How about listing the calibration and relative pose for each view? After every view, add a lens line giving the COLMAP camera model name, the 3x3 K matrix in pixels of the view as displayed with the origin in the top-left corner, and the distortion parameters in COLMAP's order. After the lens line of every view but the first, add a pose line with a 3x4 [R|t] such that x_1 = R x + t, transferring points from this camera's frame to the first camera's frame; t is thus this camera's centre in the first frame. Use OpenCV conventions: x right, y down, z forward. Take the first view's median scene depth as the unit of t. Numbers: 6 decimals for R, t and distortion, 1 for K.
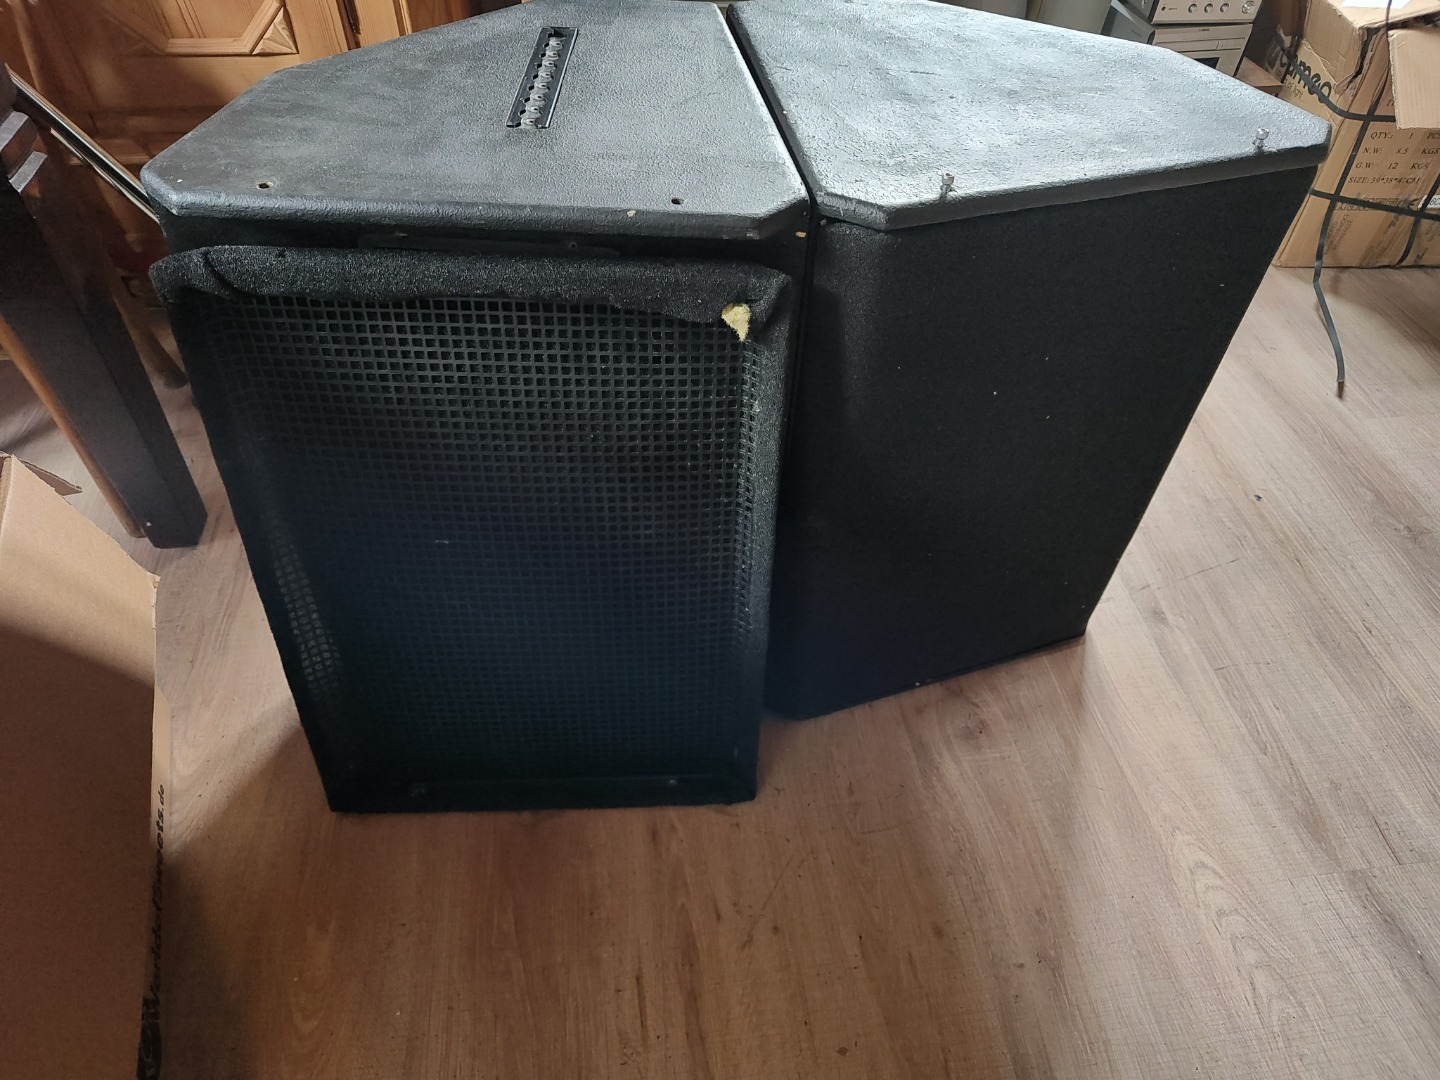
lens RADIAL K [[993.3, 0, 728.2], [0, 993.3, 539.8], [0, 0, 1]] dist [-0.021880, 0.029204]
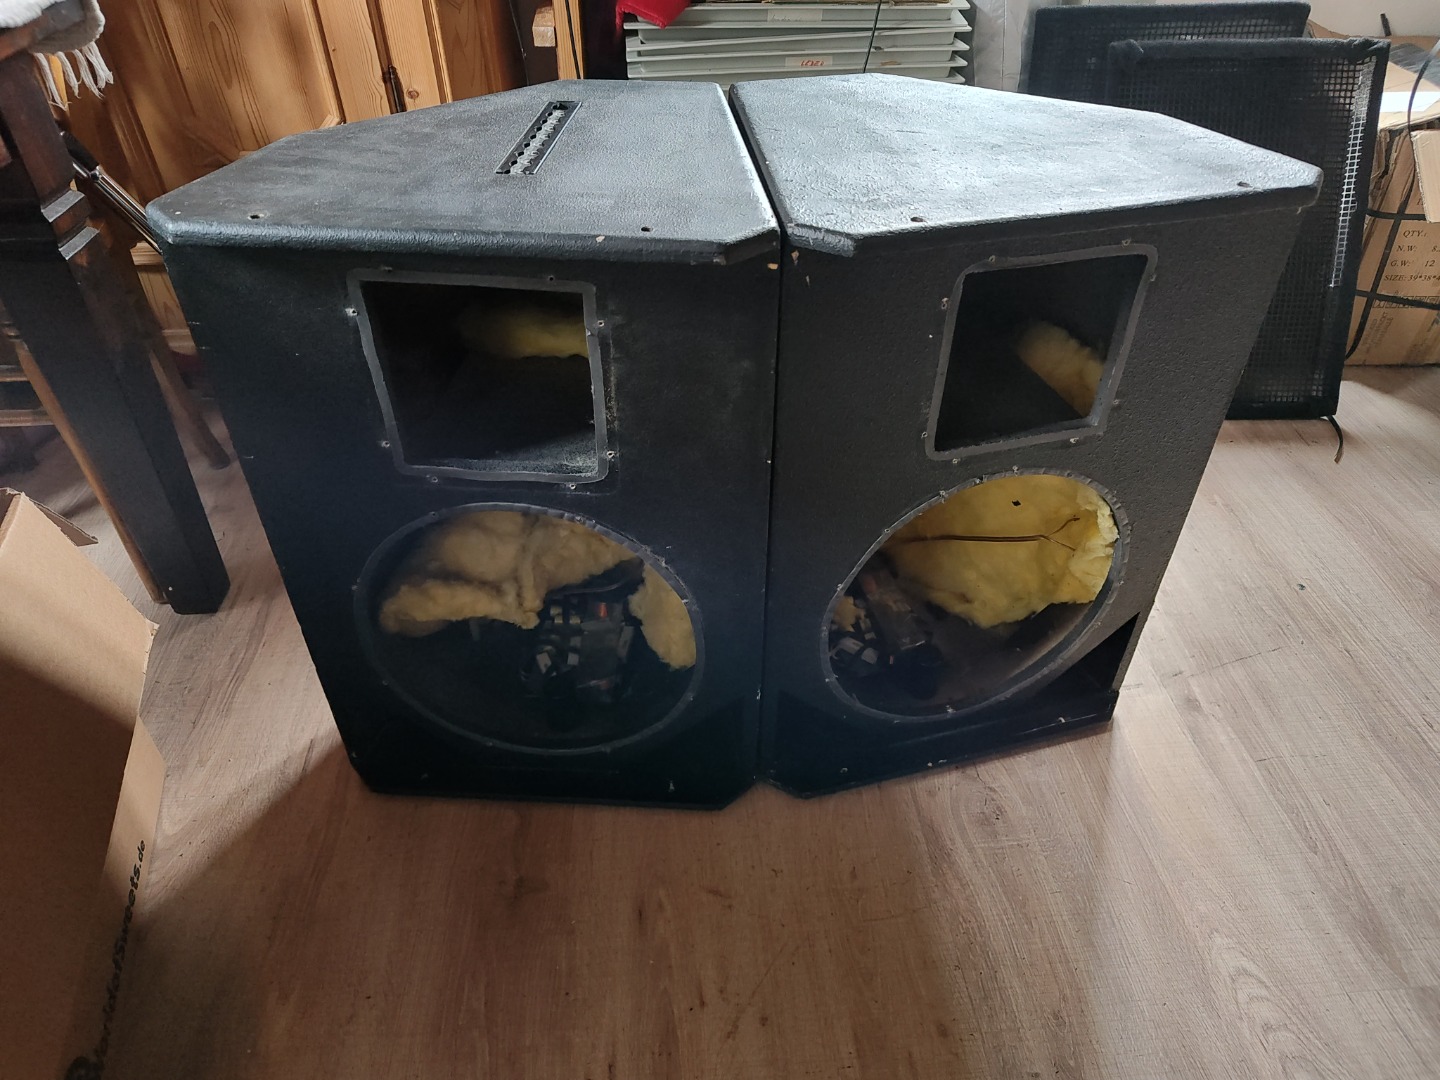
lens RADIAL K [[988.0, 0, 727.4], [0, 988.0, 533.9], [0, 0, 1]] dist [-0.011679, 0.021932]
pose [[0.997750, 0.011848, -0.065988, 0.067471], [-0.020879, 0.990226, -0.137899, 0.070897], [0.063709, 0.138967, 0.988246, 0.029029]]
